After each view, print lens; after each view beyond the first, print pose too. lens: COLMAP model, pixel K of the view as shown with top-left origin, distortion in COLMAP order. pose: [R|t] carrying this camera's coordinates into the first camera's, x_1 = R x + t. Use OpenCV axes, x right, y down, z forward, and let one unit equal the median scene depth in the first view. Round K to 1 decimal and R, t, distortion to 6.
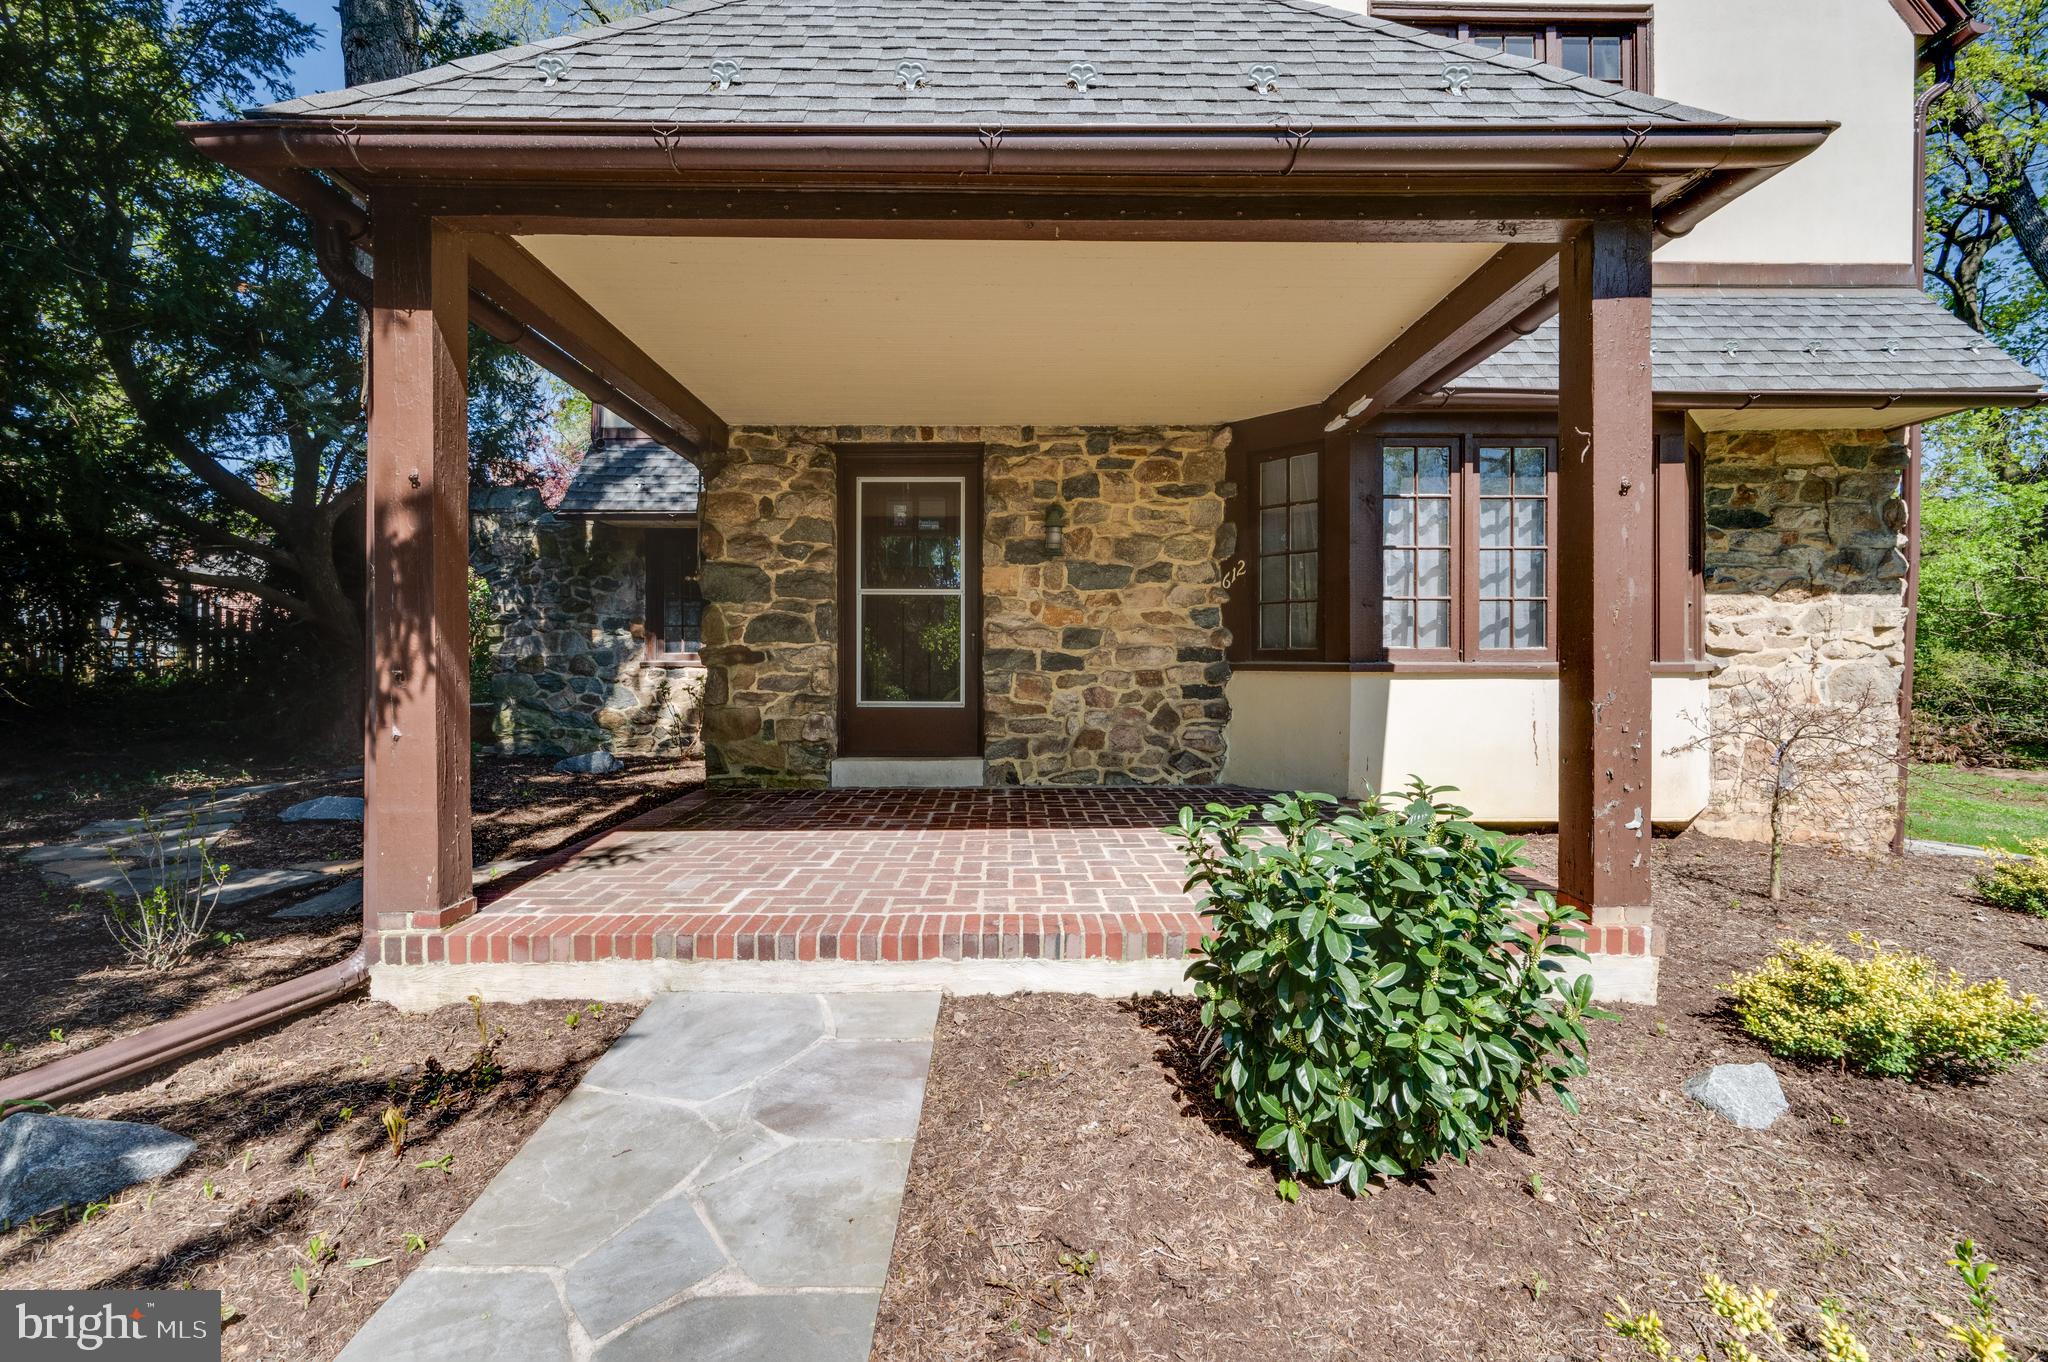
lens RADIAL K [[869.5, 0, 1033.7], [0, 869.5, 675.1], [0, 0, 1]] dist [0.000367, 0.000062]
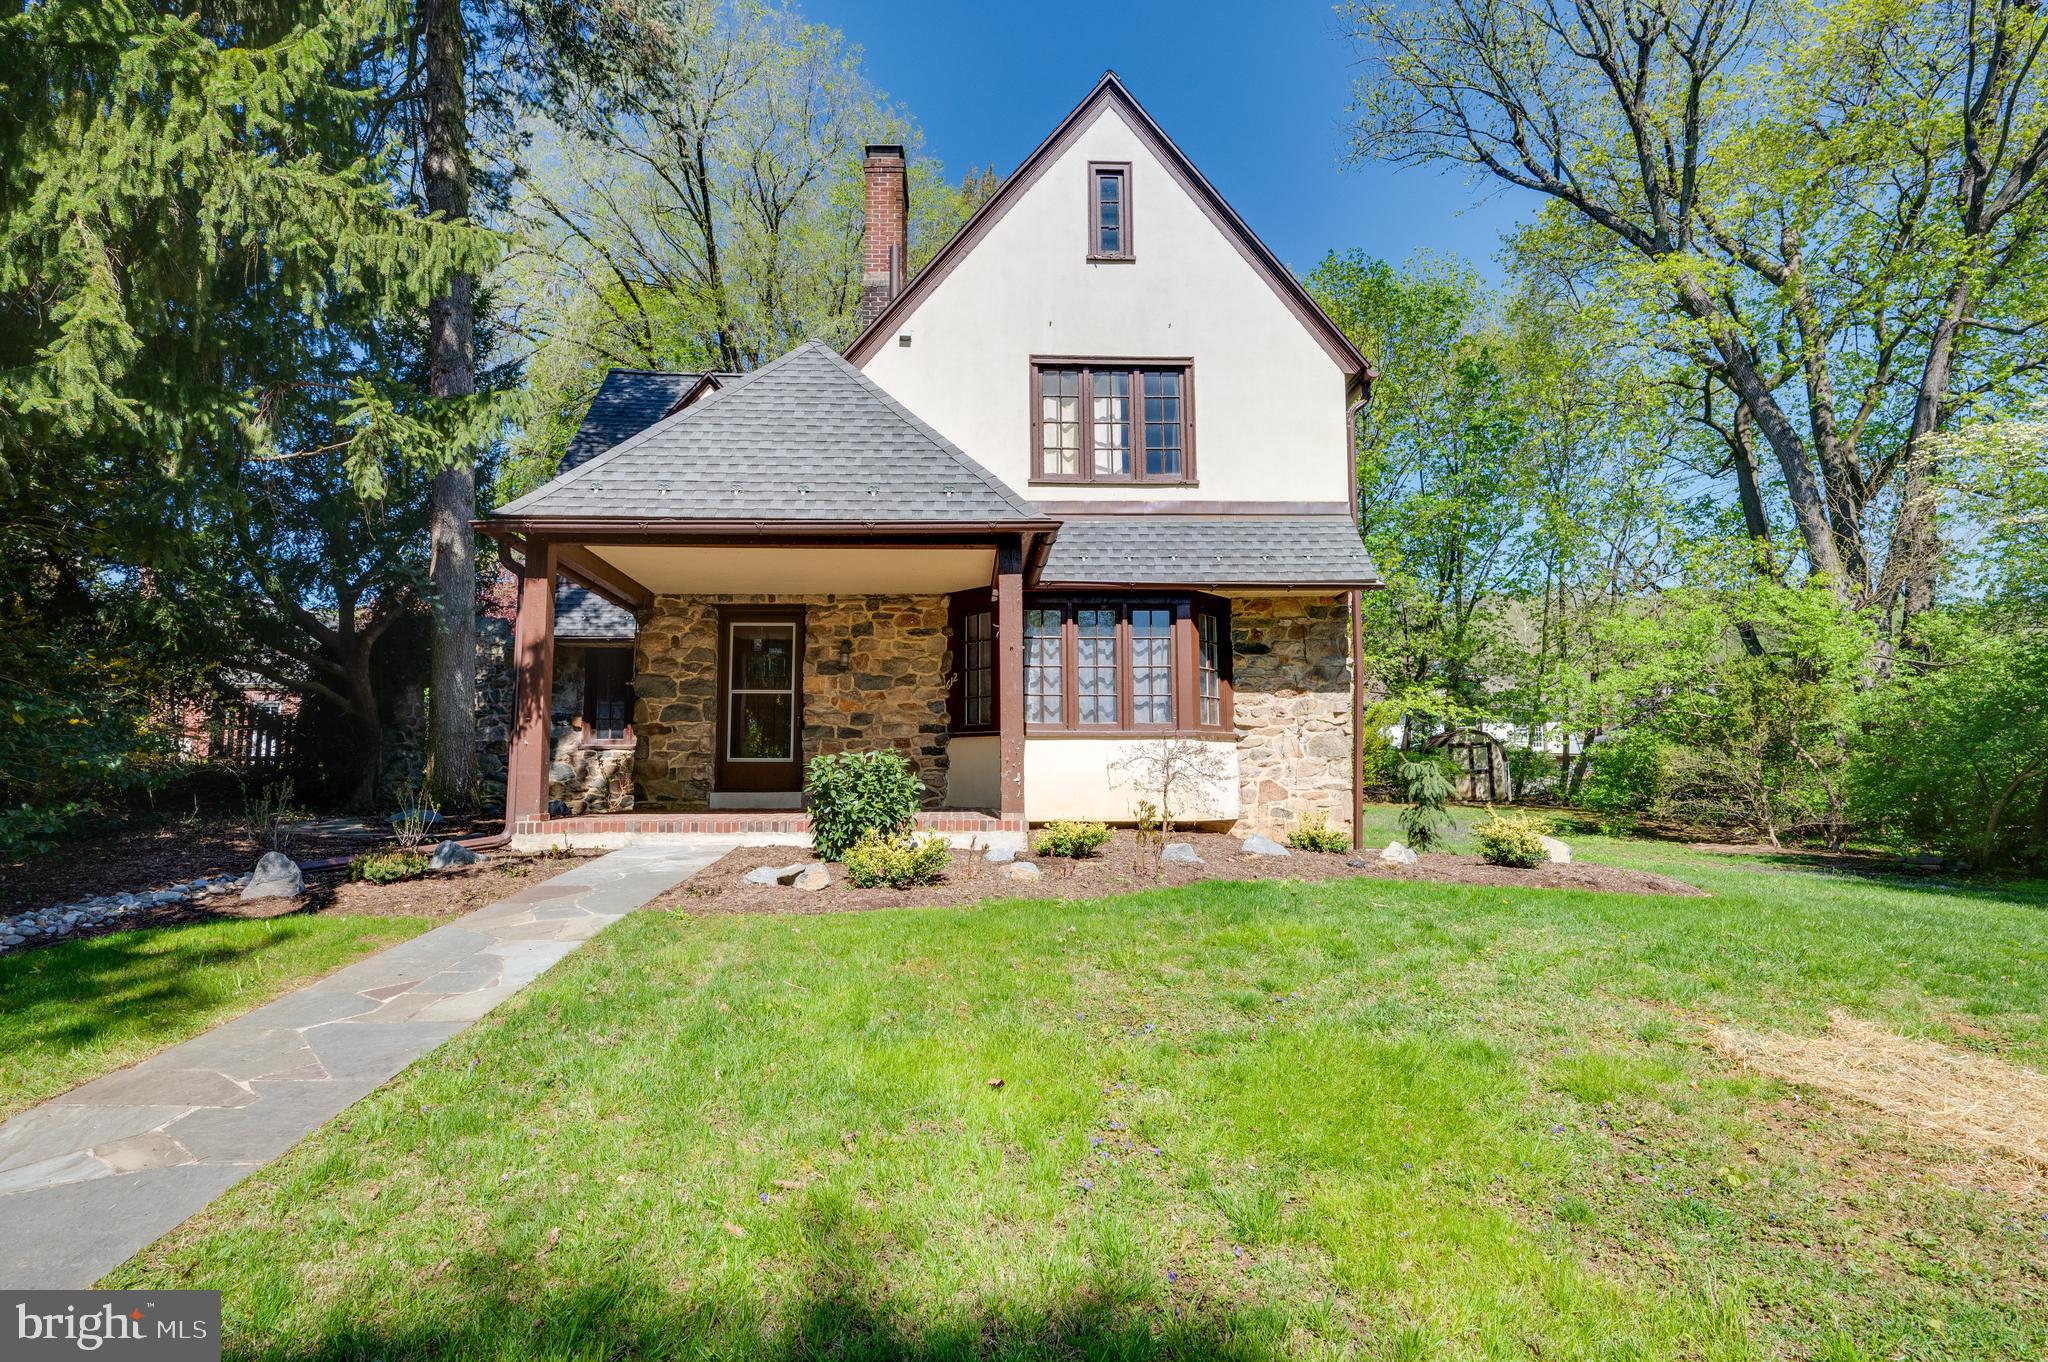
lens RADIAL K [[1043.9, 0, 1009.7], [0, 1043.9, 701.8], [0, 0, 1]] dist [-0.001385, 0.000687]
pose [[0.999878, -0.000107, 0.015640, 0.308700], [0.001600, 0.995430, -0.095482, 0.117158], [-0.015559, 0.095496, 0.995308, -1.010376]]
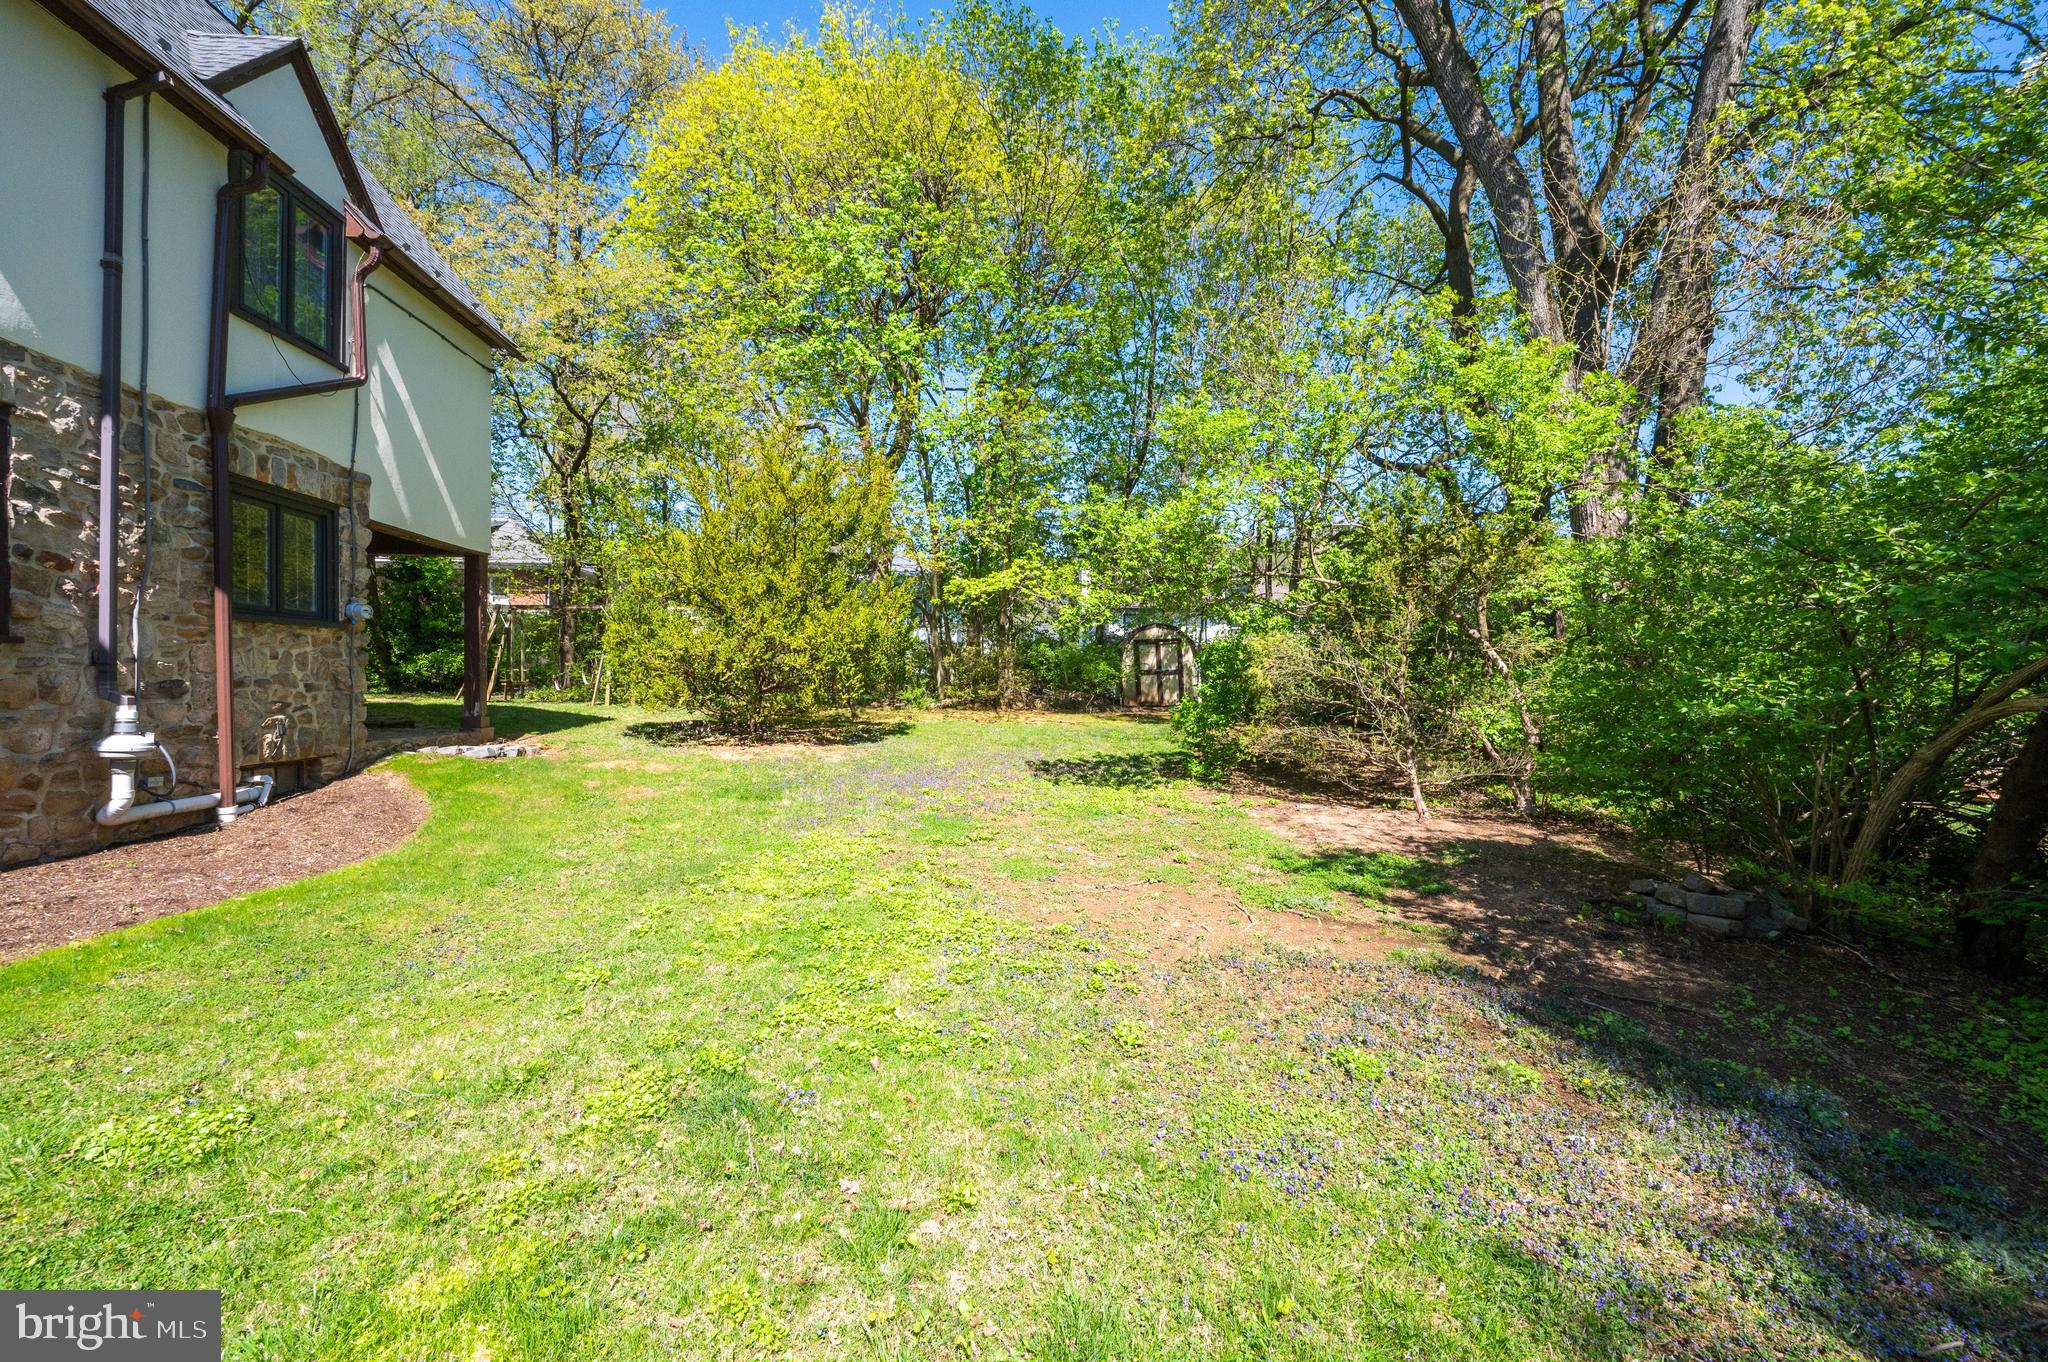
lens RADIAL K [[815.0, 0, 1024.0], [0, 815.0, 681.0], [0, 0, 1]] dist [-0.000253, -0.000122]
pose [[0.995540, -0.005662, 0.094168, 2.016773], [0.006821, 0.999905, -0.011992, 0.036539], [-0.094092, 0.012580, 0.995484, 0.995273]]
